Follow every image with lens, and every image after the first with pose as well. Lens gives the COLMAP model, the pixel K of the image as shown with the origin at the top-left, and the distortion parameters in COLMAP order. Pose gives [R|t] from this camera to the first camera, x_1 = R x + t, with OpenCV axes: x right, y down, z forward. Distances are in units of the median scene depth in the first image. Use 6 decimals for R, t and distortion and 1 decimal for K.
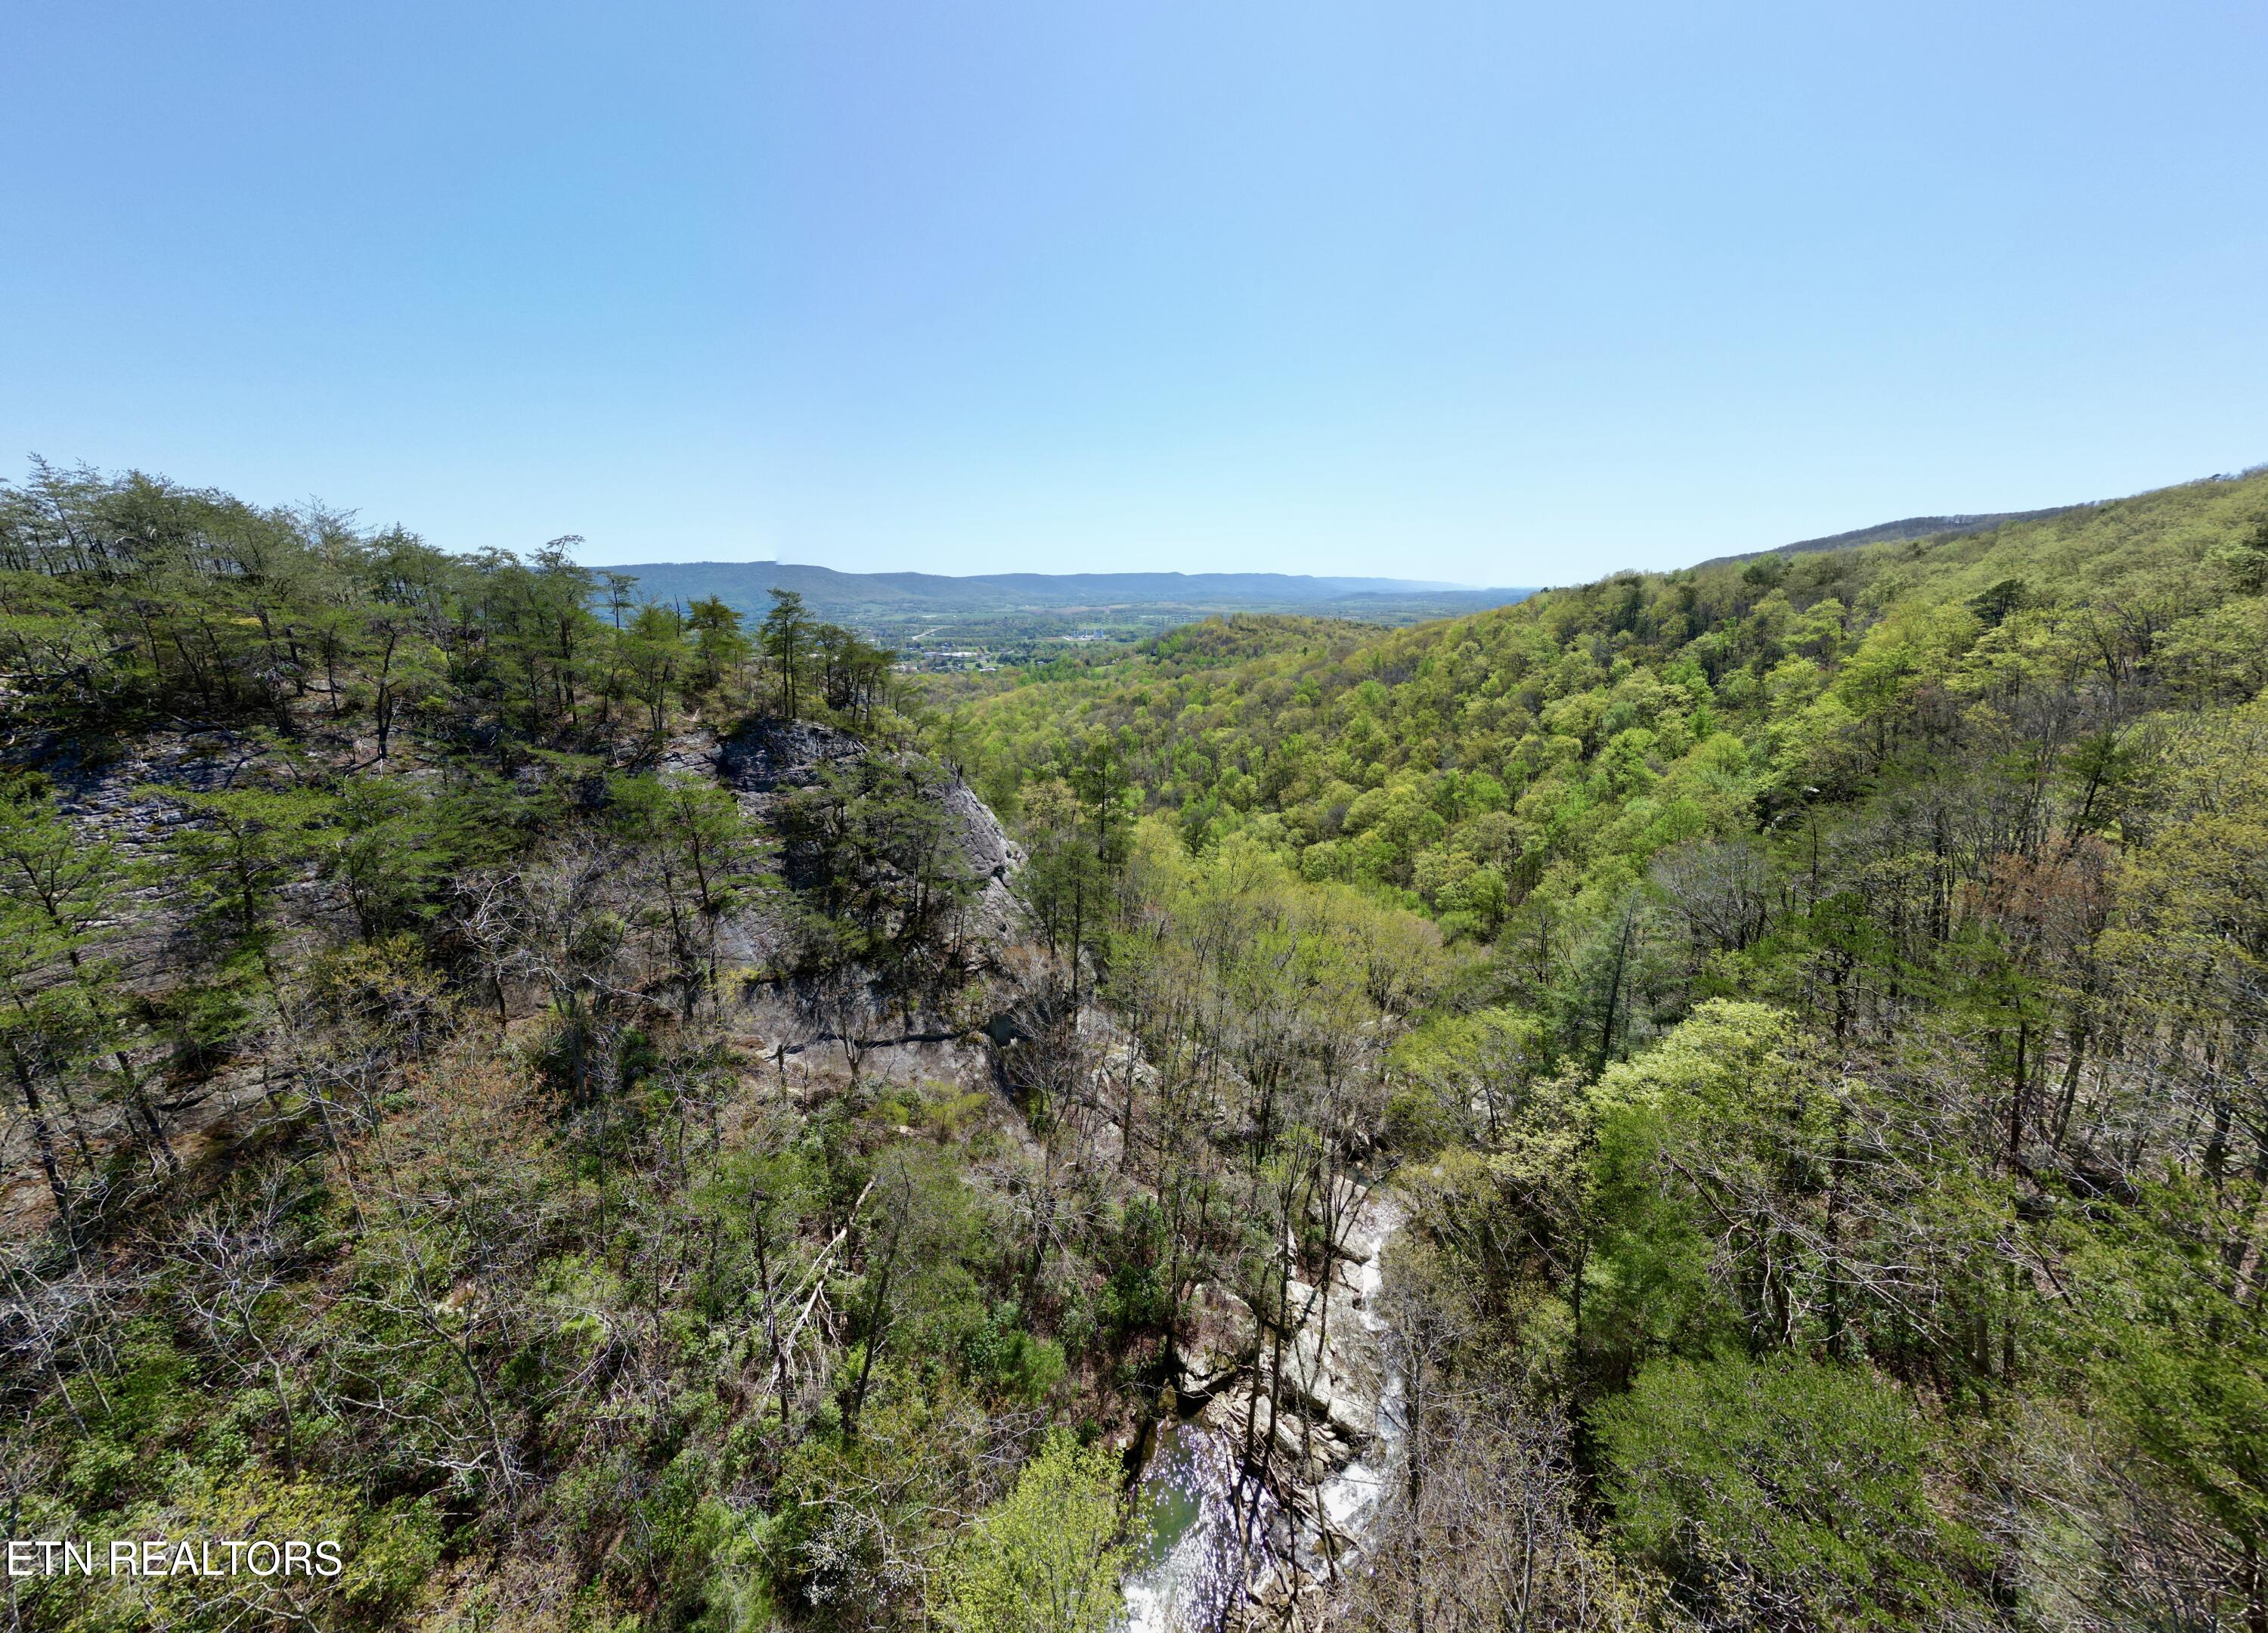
lens RADIAL K [[766.7, 0, 1168.1], [0, 766.7, 810.3], [0, 0, 1]] dist [0.000760, 0.000123]
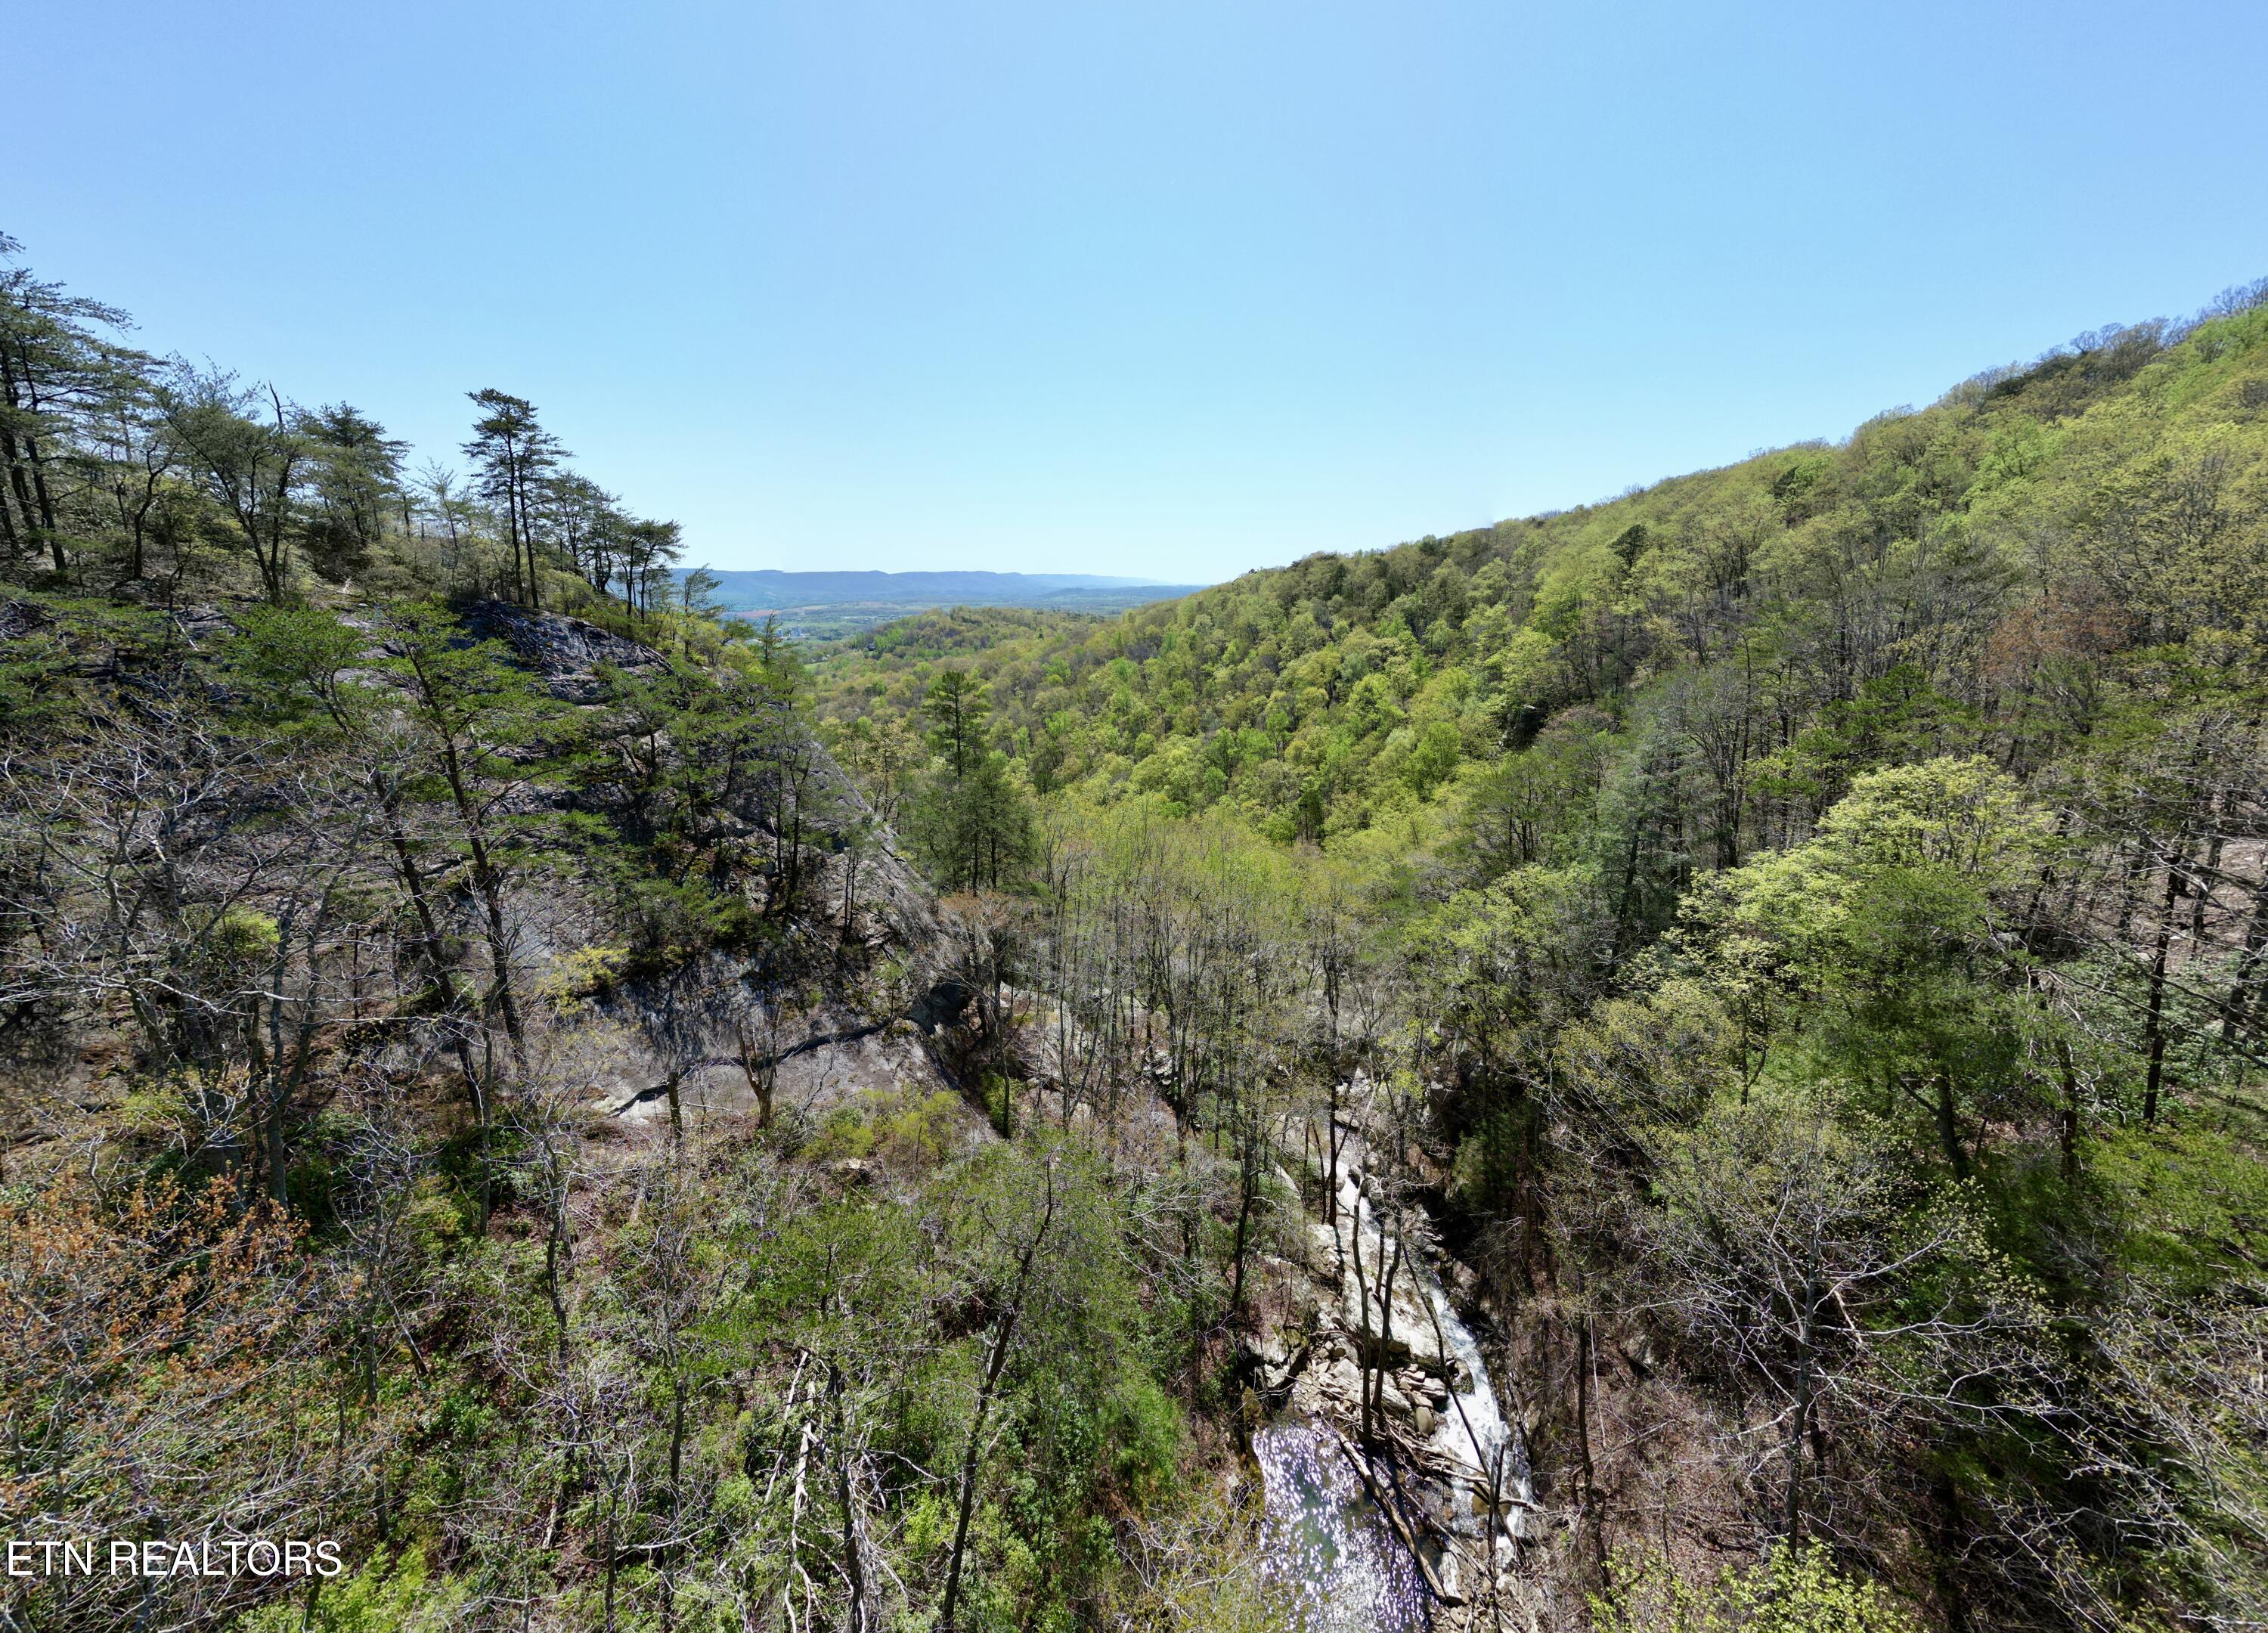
lens RADIAL K [[766.7, 0, 1168.1], [0, 766.7, 810.3], [0, 0, 1]] dist [0.000760, 0.000123]
pose [[0.936105, -0.121785, 0.329962, -0.212662], [0.120659, 0.992405, 0.023973, 0.094590], [-0.330376, 0.017371, 0.943690, 0.204422]]
